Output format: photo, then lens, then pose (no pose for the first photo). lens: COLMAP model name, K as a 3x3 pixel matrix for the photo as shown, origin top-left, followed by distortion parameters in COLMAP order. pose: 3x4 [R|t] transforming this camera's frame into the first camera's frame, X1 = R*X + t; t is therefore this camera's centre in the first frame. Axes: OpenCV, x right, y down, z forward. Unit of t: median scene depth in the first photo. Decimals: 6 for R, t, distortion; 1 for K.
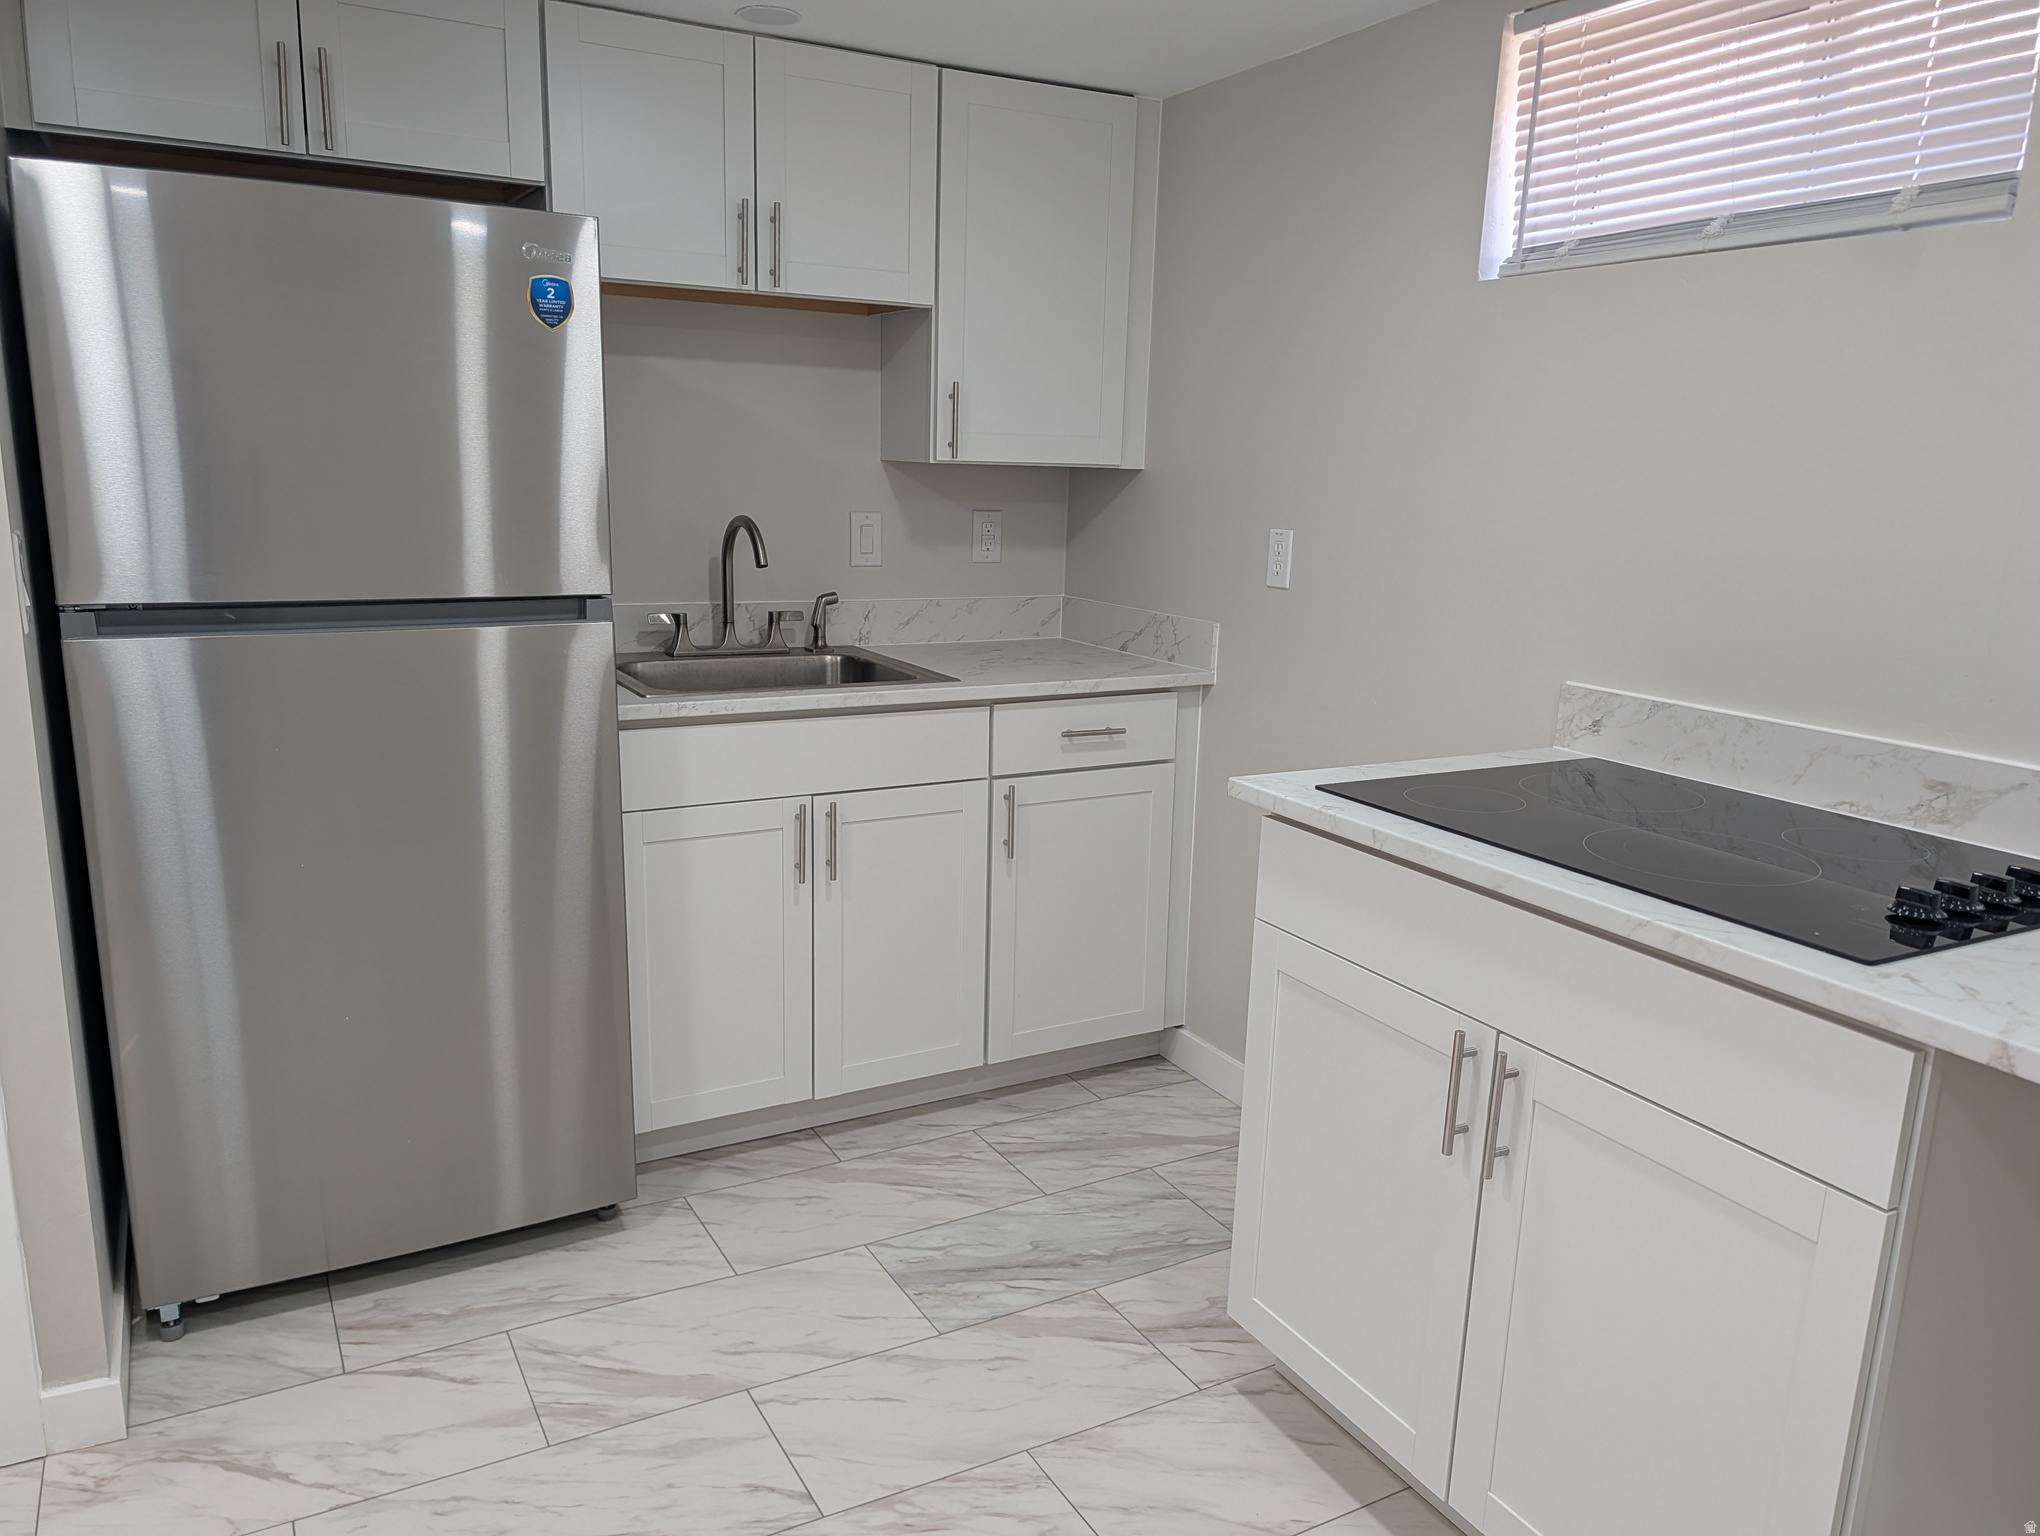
lens RADIAL K [[1476.2, 0, 1012.1], [0, 1476.2, 781.2], [0, 0, 1]] dist [0.018379, -0.019304]
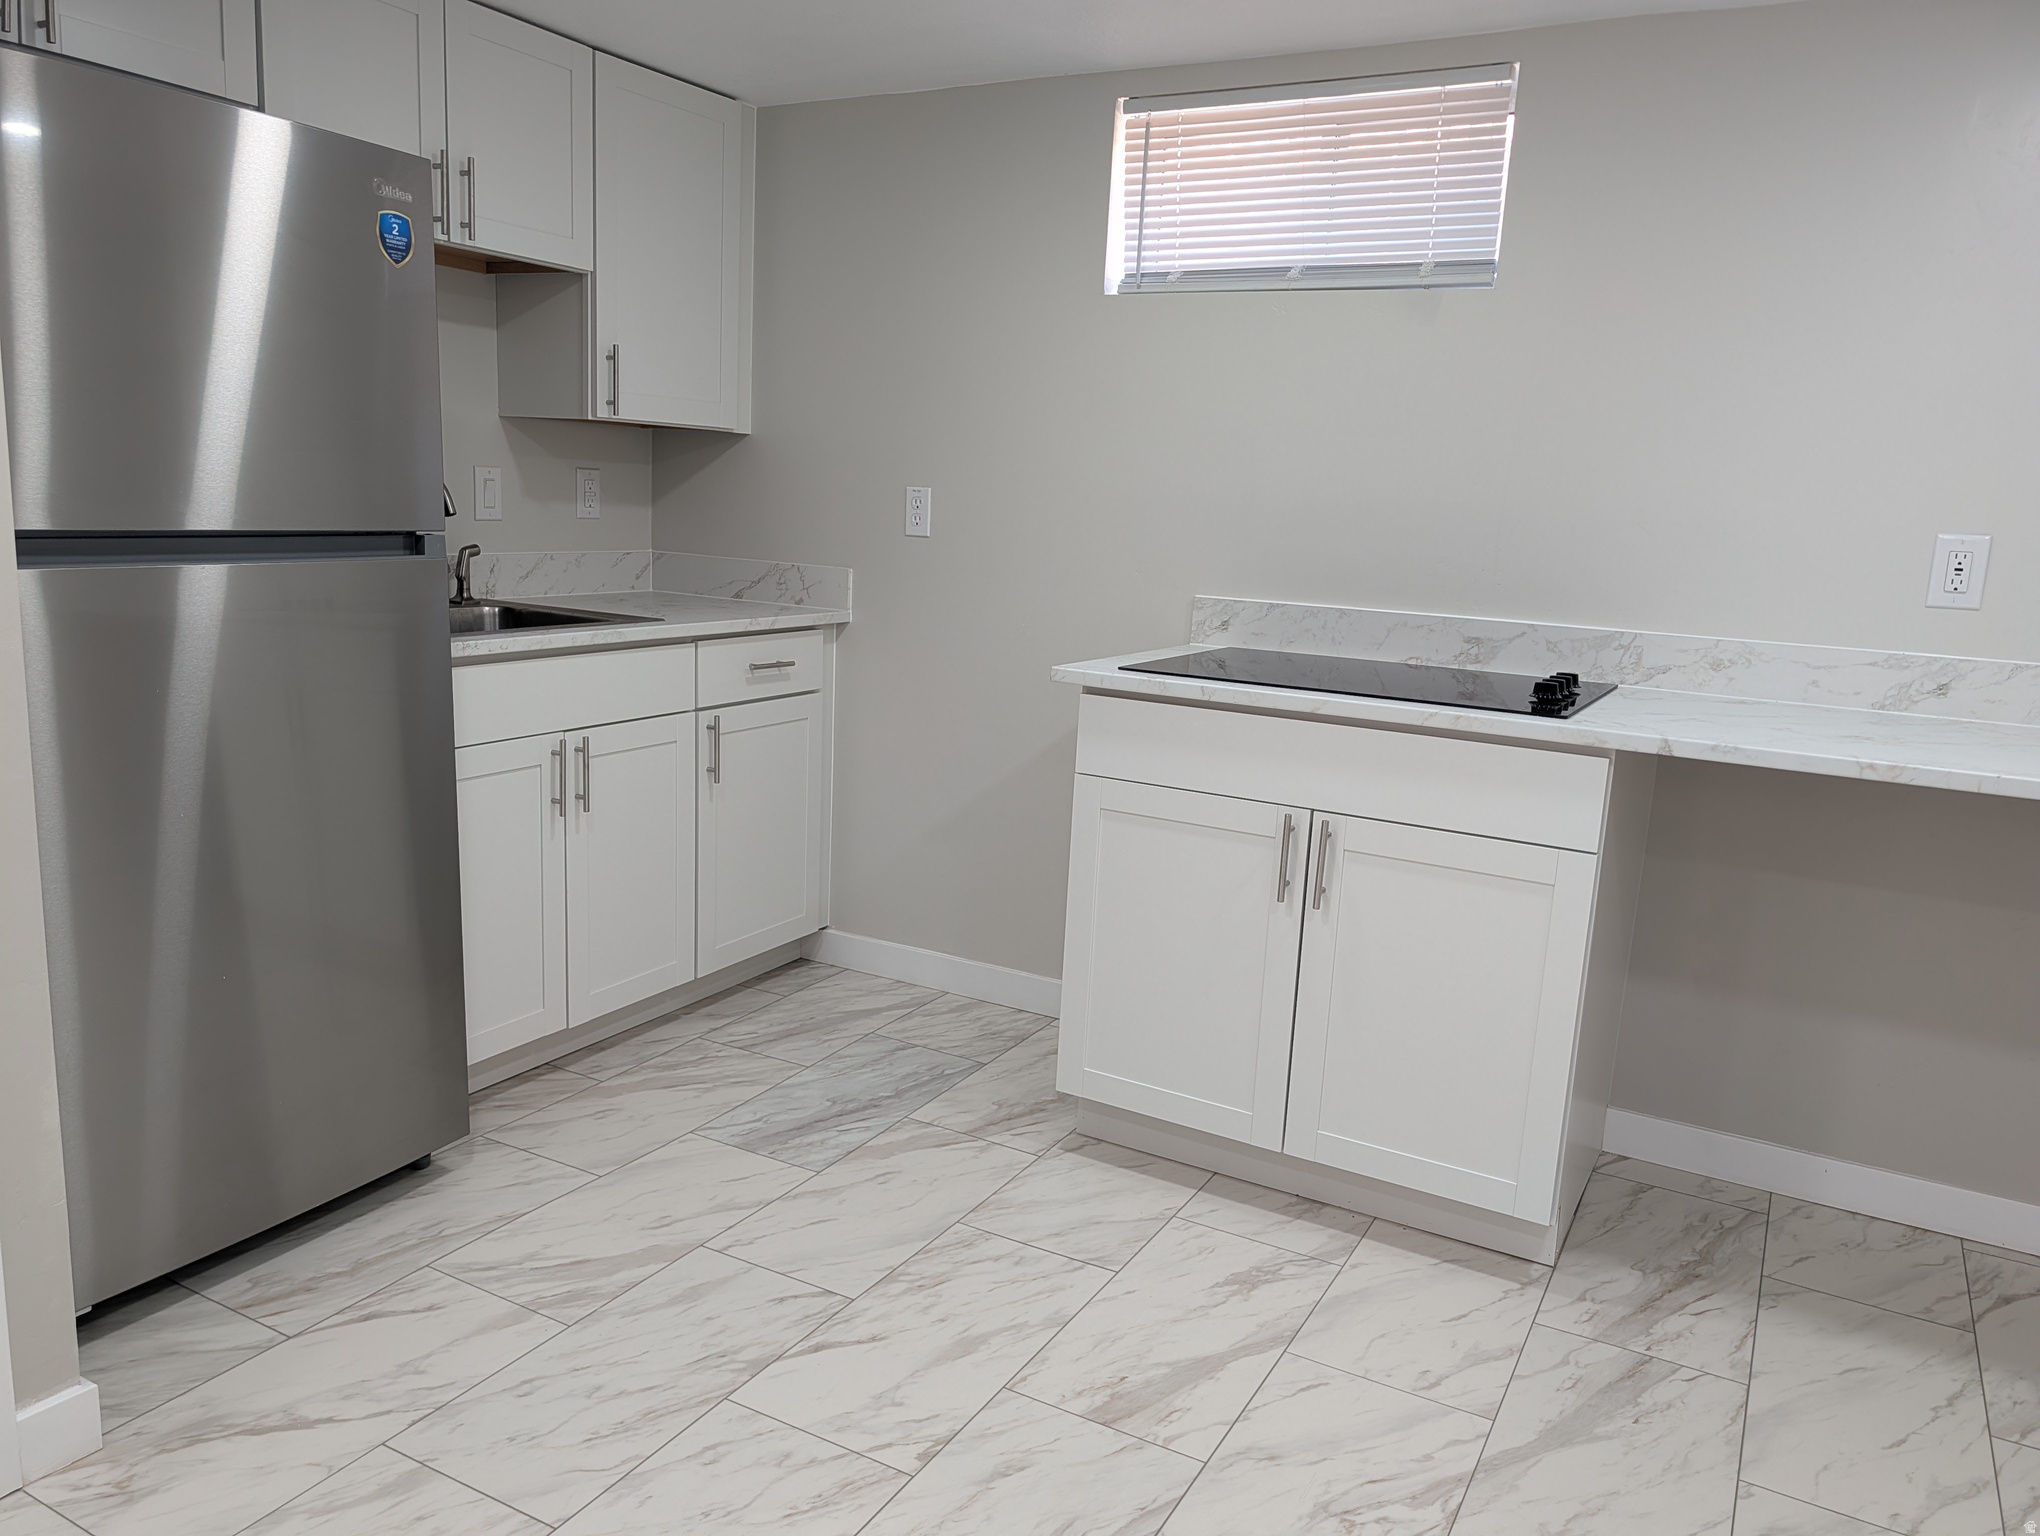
lens RADIAL K [[1476.2, 0, 1038.7], [0, 1476.2, 766.1], [0, 0, 1]] dist [0.018379, -0.019304]
pose [[0.843421, -0.083747, 0.530687, -0.490278], [0.088026, 0.995968, 0.017274, 0.054461], [-0.529994, 0.032145, 0.847392, -0.075360]]
